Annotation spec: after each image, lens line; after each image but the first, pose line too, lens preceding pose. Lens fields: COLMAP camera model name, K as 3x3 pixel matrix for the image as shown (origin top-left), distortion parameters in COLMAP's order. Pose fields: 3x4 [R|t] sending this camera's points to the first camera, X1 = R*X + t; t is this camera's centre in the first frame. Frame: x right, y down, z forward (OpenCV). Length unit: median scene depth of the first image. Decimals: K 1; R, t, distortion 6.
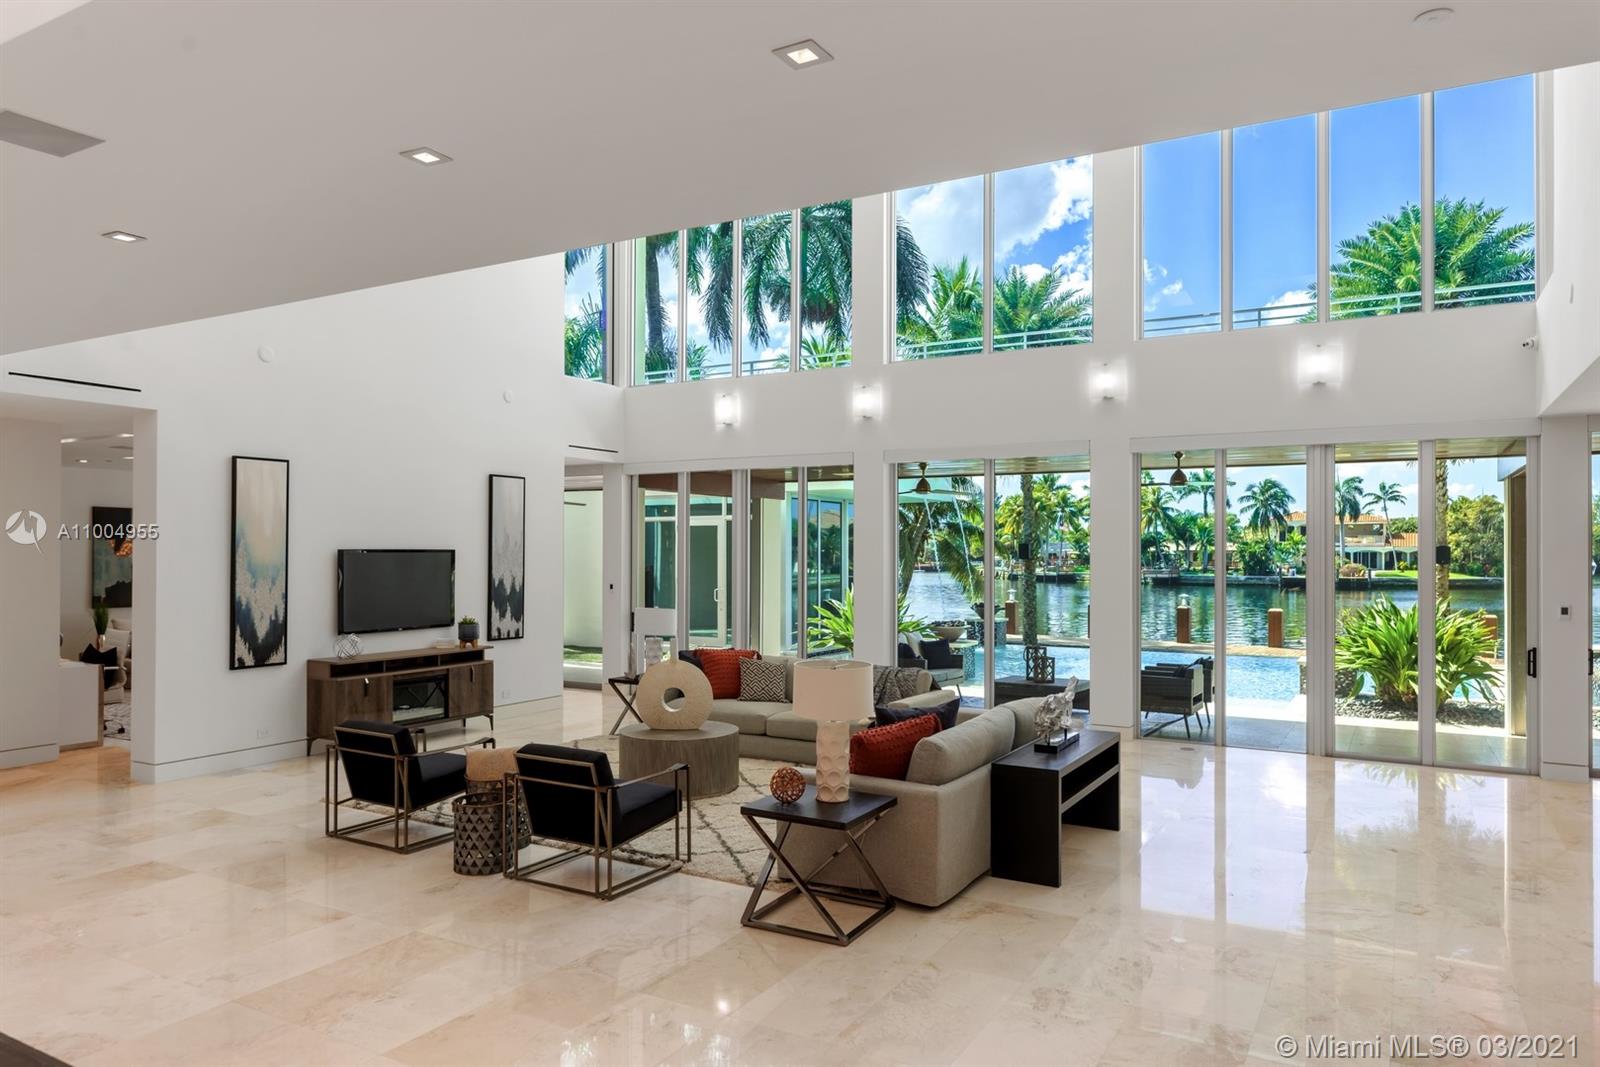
lens RADIAL K [[1050.4, 0, 800.0], [0, 1050.4, 533.5], [0, 0, 1]] dist [-0.000312, -0.000381]
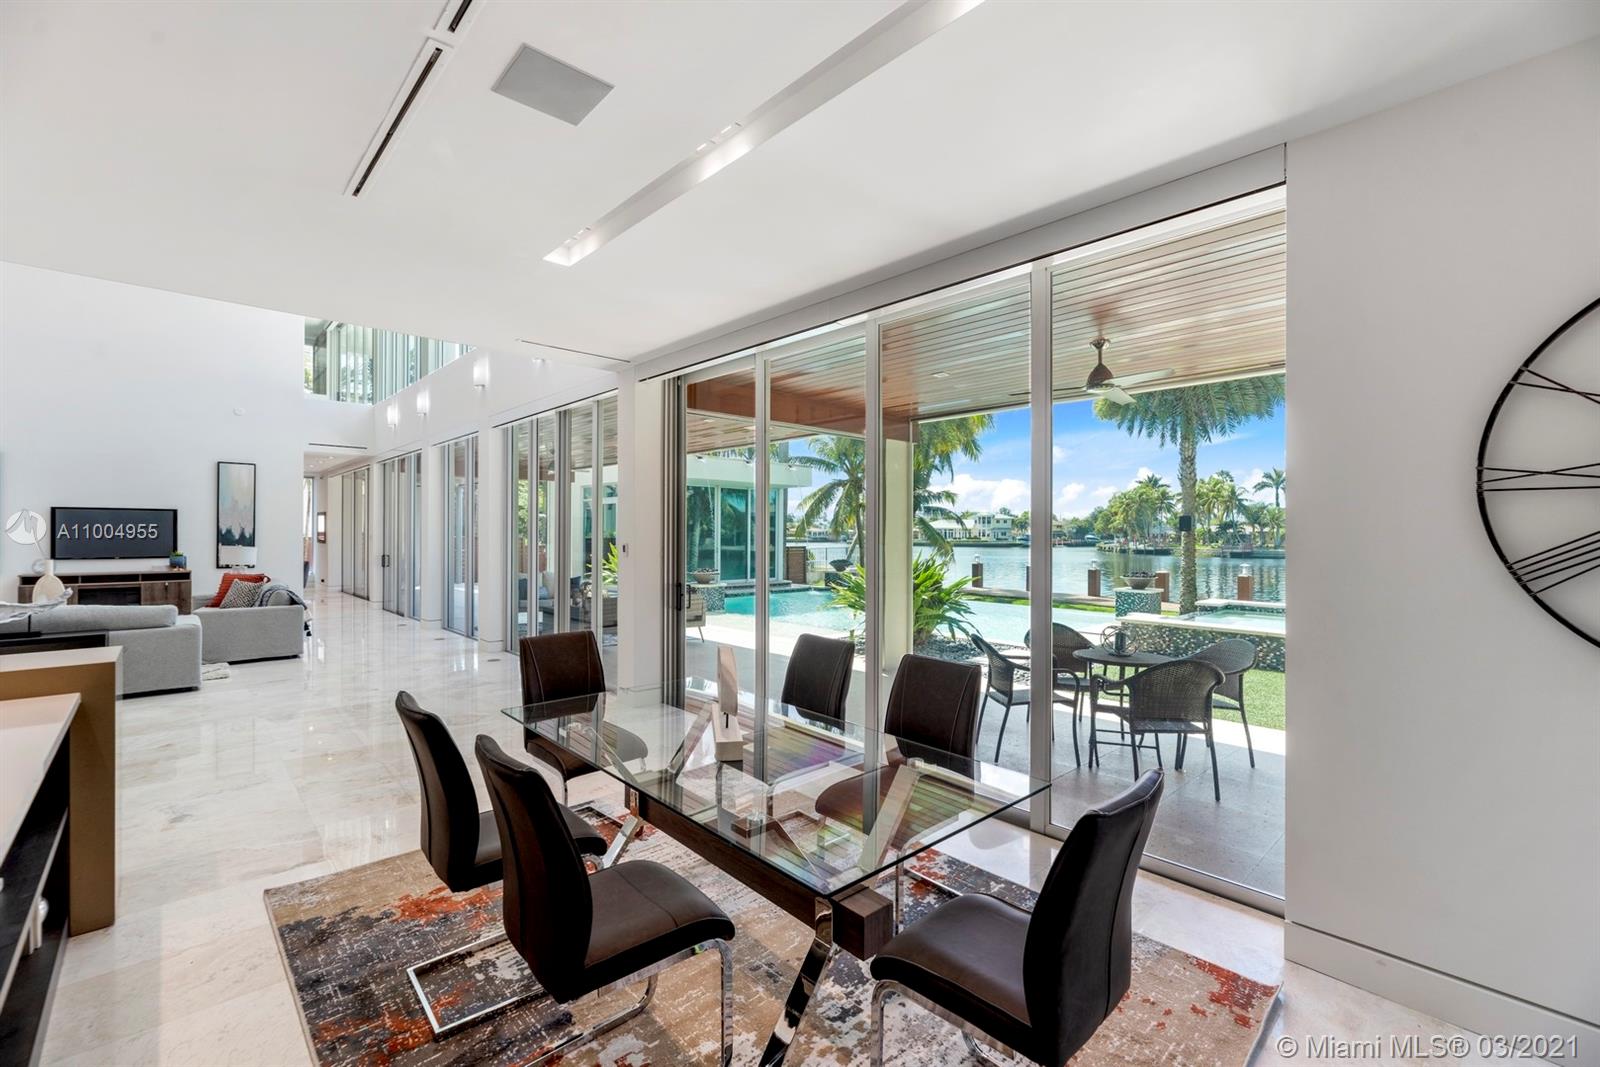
lens RADIAL K [[676.1, 0, 800.0], [0, 676.1, 533.5], [0, 0, 1]] dist [0.001195, 0.000190]
pose [[0.956519, 0.002795, -0.291656, 0.826027], [0.002305, 0.999850, 0.017142, 0.034963], [0.291660, -0.017069, 0.956370, 0.287691]]
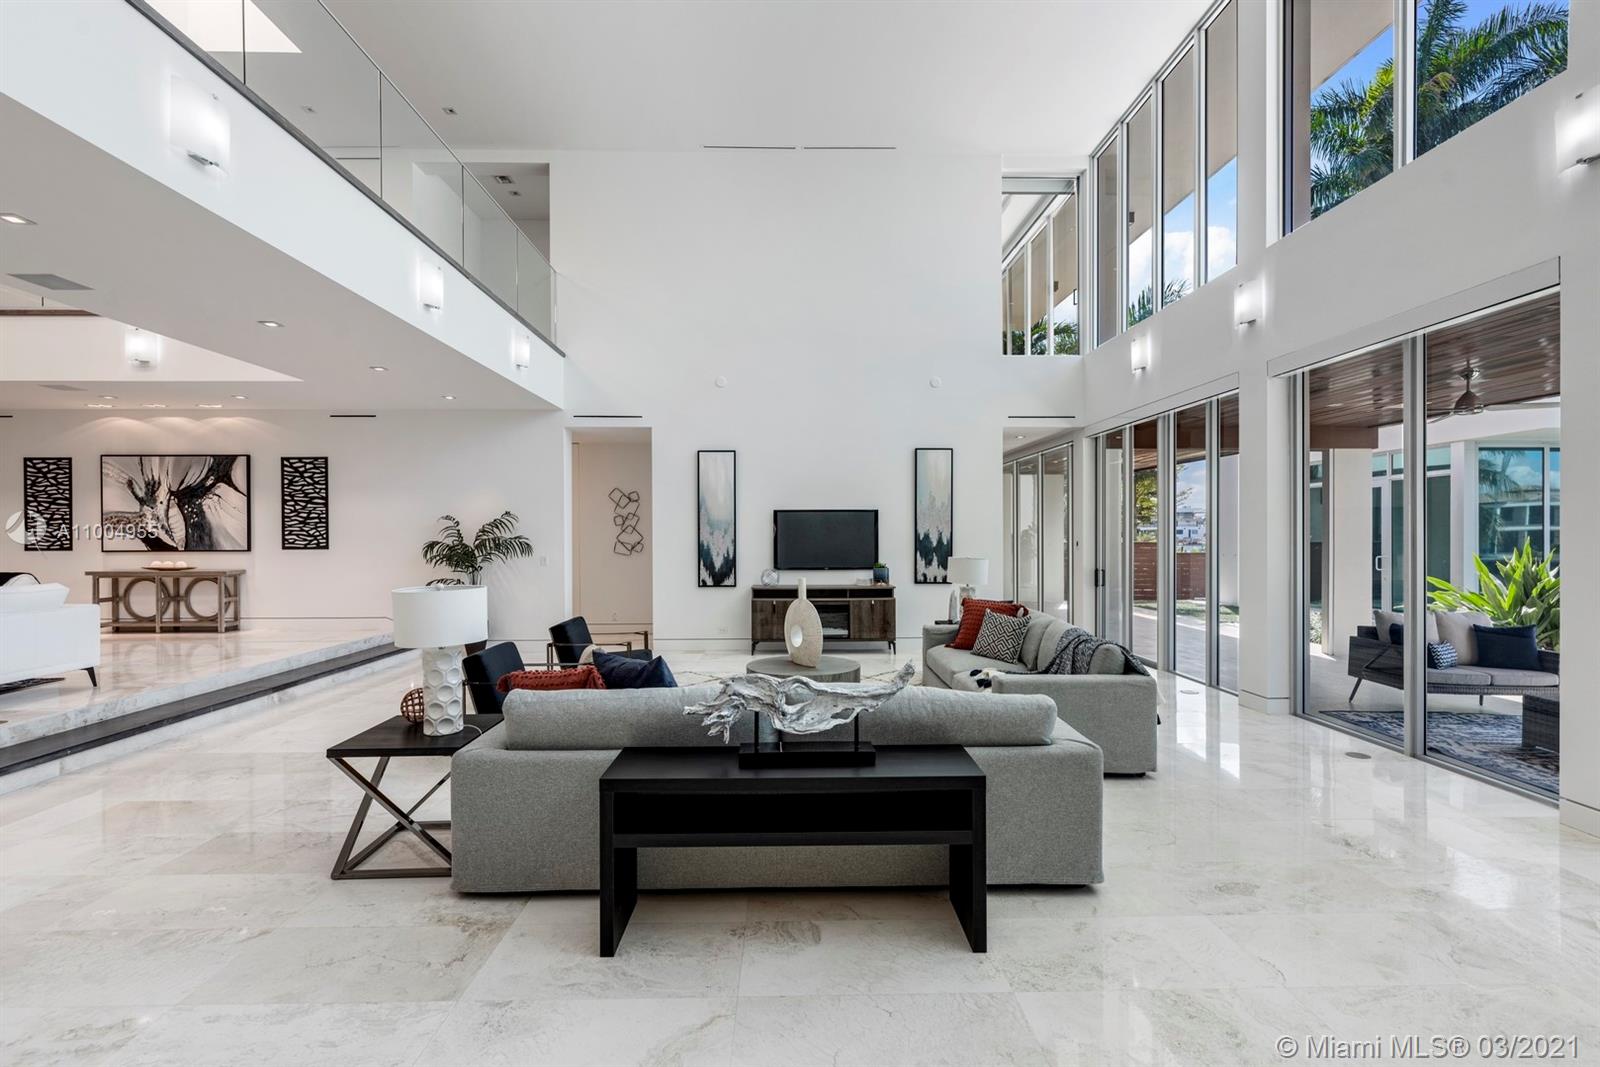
lens RADIAL K [[714.6, 0, 800.0], [0, 714.6, 533.5], [0, 0, 1]] dist [0.000193, 0.000100]
pose [[0.515471, -0.005920, -0.856887, 0.353912], [0.018850, 0.999813, 0.004431, 0.037129], [0.856700, -0.018437, 0.515486, 0.448622]]
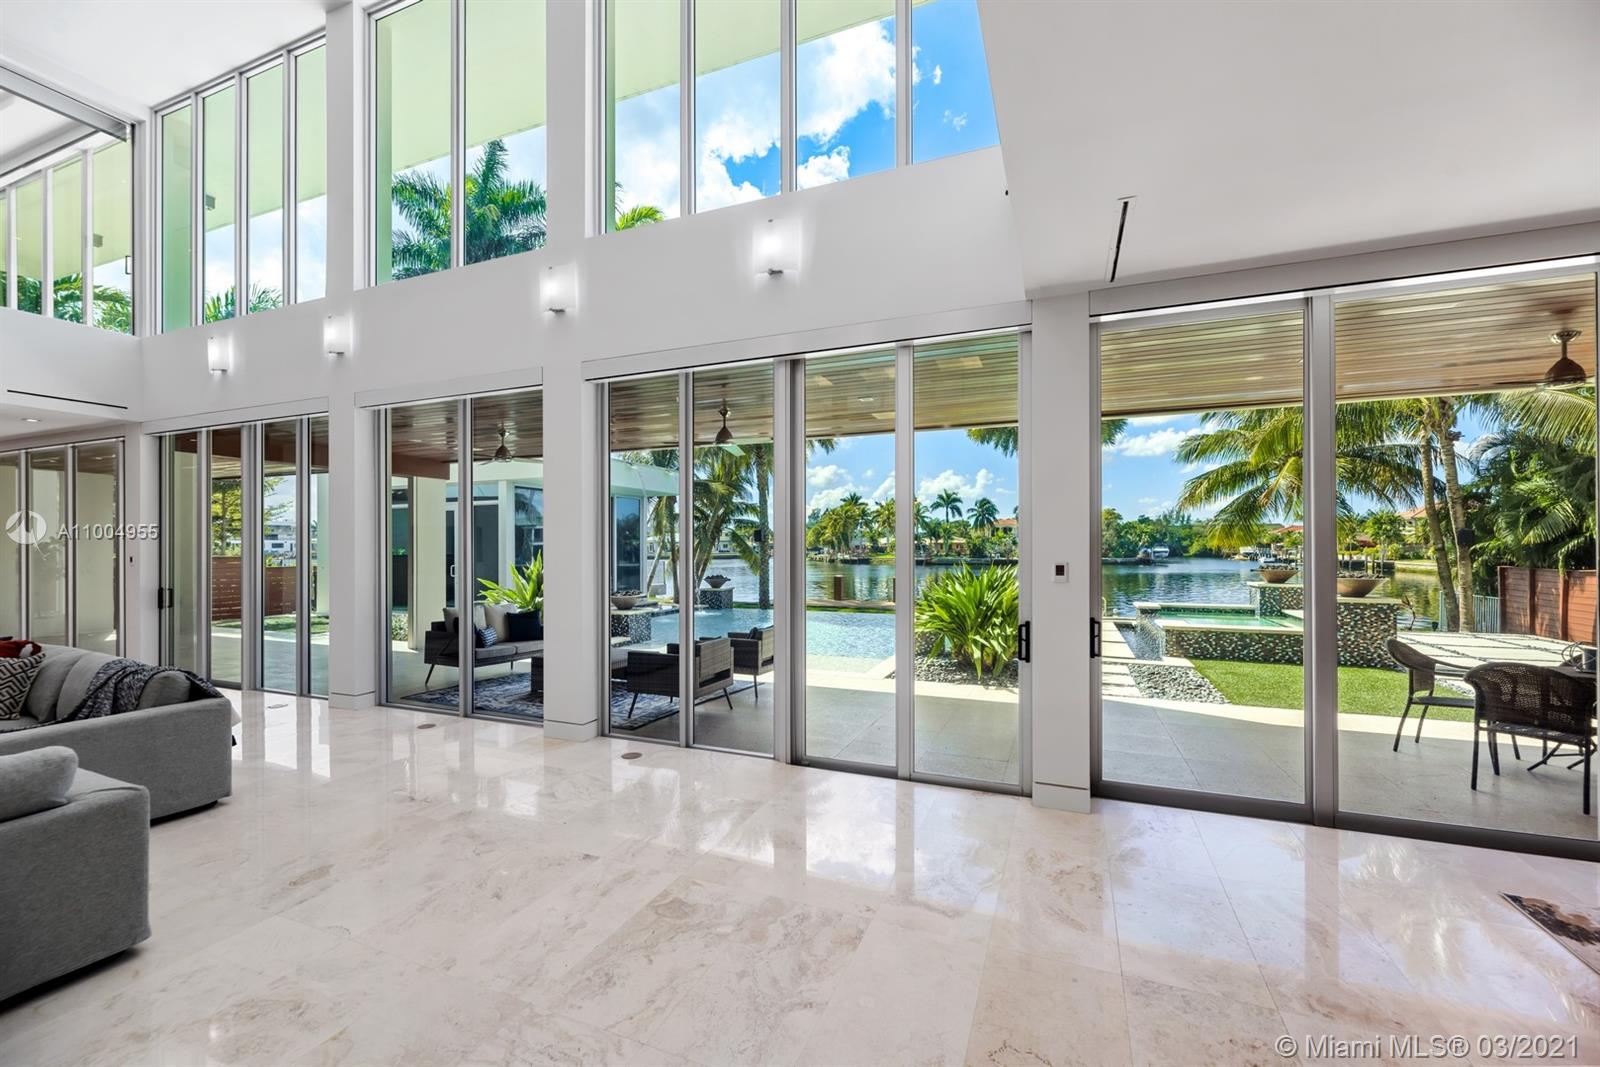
lens RADIAL K [[653.7, 0, 796.4], [0, 653.7, 546.1], [0, 0, 1]] dist [-0.000602, -0.000021]
pose [[0.991911, -0.005658, 0.126811, 0.371081], [0.003472, 0.999842, 0.017450, 0.036800], [-0.126890, -0.016869, 0.991773, 0.438353]]
